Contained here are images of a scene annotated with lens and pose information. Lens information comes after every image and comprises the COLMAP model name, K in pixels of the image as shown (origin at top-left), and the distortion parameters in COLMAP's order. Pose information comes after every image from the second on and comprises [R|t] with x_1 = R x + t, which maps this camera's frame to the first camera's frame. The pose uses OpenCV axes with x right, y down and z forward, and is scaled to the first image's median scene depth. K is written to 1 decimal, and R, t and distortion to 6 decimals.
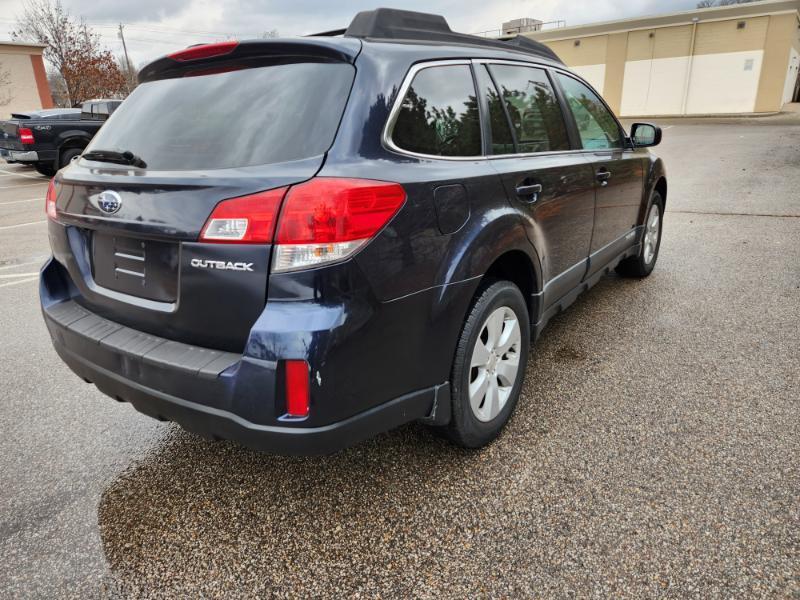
lens RADIAL K [[531.2, 0, 401.4], [0, 531.2, 309.3], [0, 0, 1]] dist [0.076466, -0.060146]
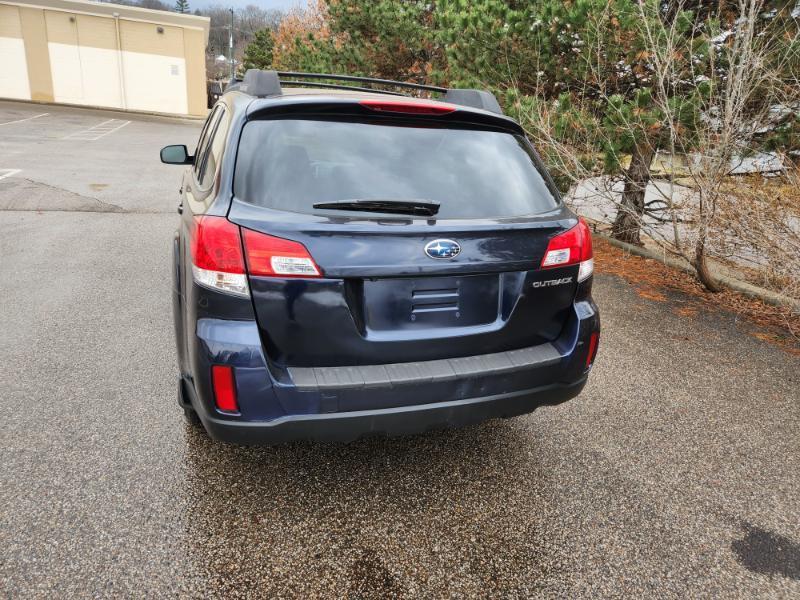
lens RADIAL K [[531.3, 0, 410.1], [0, 531.3, 303.5], [0, 0, 1]] dist [0.077896, -0.062051]
pose [[0.542403, -0.195039, 0.817165, -1.326299], [0.187917, 0.976200, 0.108265, -0.195613], [-0.818832, 0.094836, 0.566145, 0.382004]]
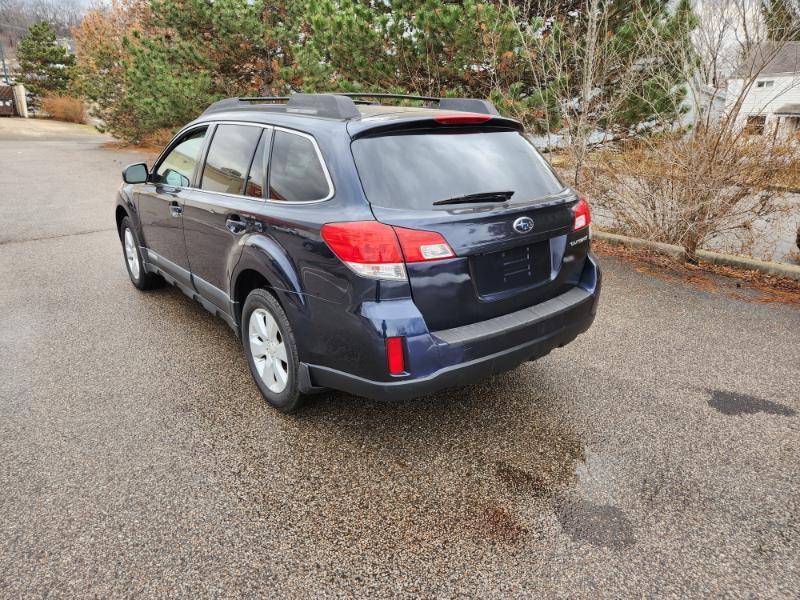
lens RADIAL K [[530.6, 0, 400.0], [0, 530.6, 300.0], [0, 0, 1]] dist [0.082789, -0.061841]
pose [[0.251842, -0.270720, 0.929132, -1.809305], [0.301094, 0.934347, 0.190628, -0.343410], [-0.919738, 0.231748, 0.316820, 0.785076]]
